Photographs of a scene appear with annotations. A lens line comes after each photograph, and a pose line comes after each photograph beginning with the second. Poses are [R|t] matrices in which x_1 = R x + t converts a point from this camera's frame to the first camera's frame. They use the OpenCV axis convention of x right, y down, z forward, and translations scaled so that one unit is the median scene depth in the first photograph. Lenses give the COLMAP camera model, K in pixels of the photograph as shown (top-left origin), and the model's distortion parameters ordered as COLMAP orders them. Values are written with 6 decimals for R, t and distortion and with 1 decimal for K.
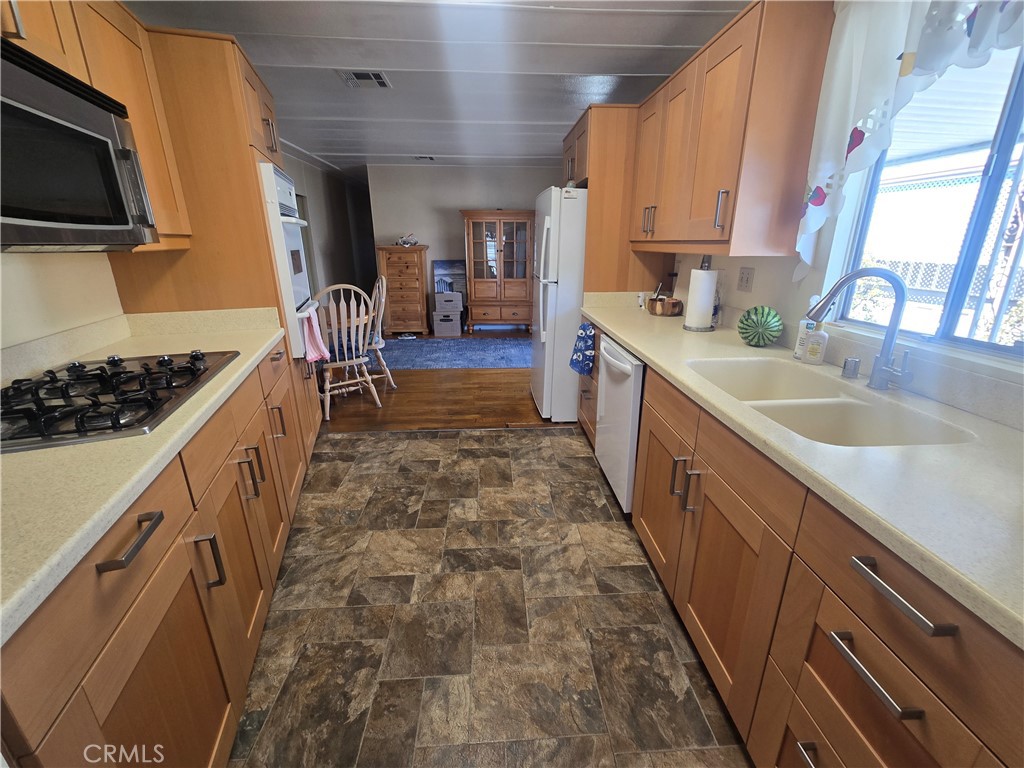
lens RADIAL K [[420.3, 0, 511.2], [0, 420.3, 381.7], [0, 0, 1]] dist [-0.001600, -0.000066]
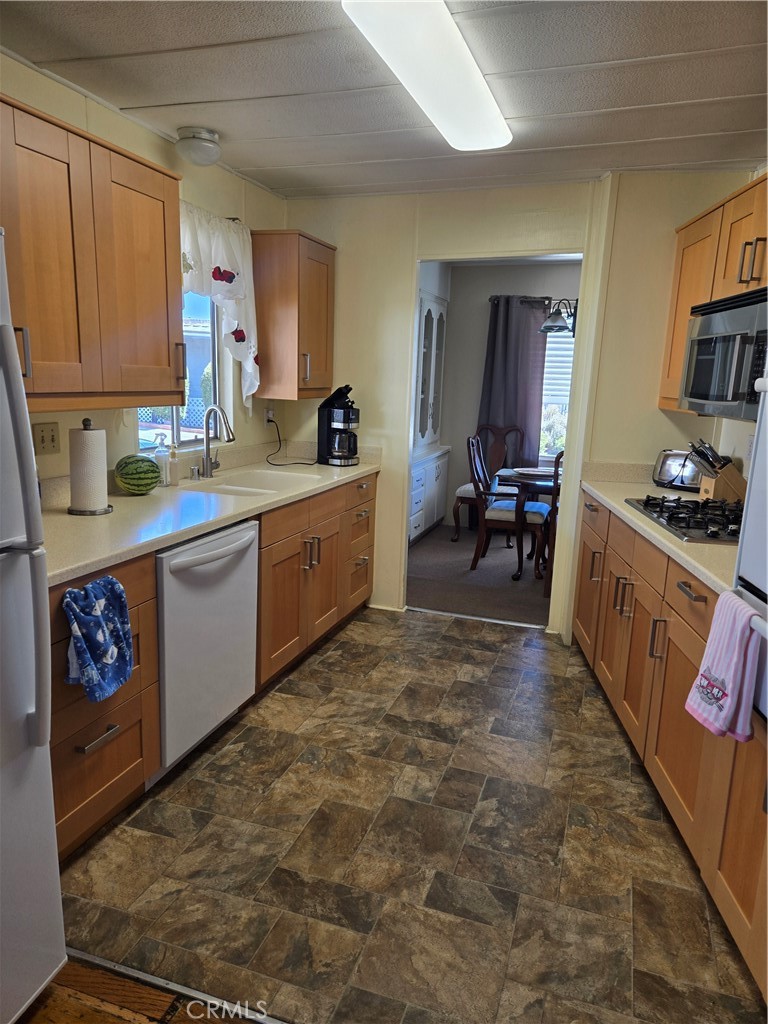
lens RADIAL K [[689.0, 0, 383.0], [0, 689.0, 513.5], [0, 0, 1]] dist [-0.000984, -0.002274]
pose [[-0.925581, -0.101755, 0.364618, -0.438565], [0.089926, 0.876520, 0.472891, -0.636112], [-0.367714, 0.470488, -0.802139, 1.761699]]
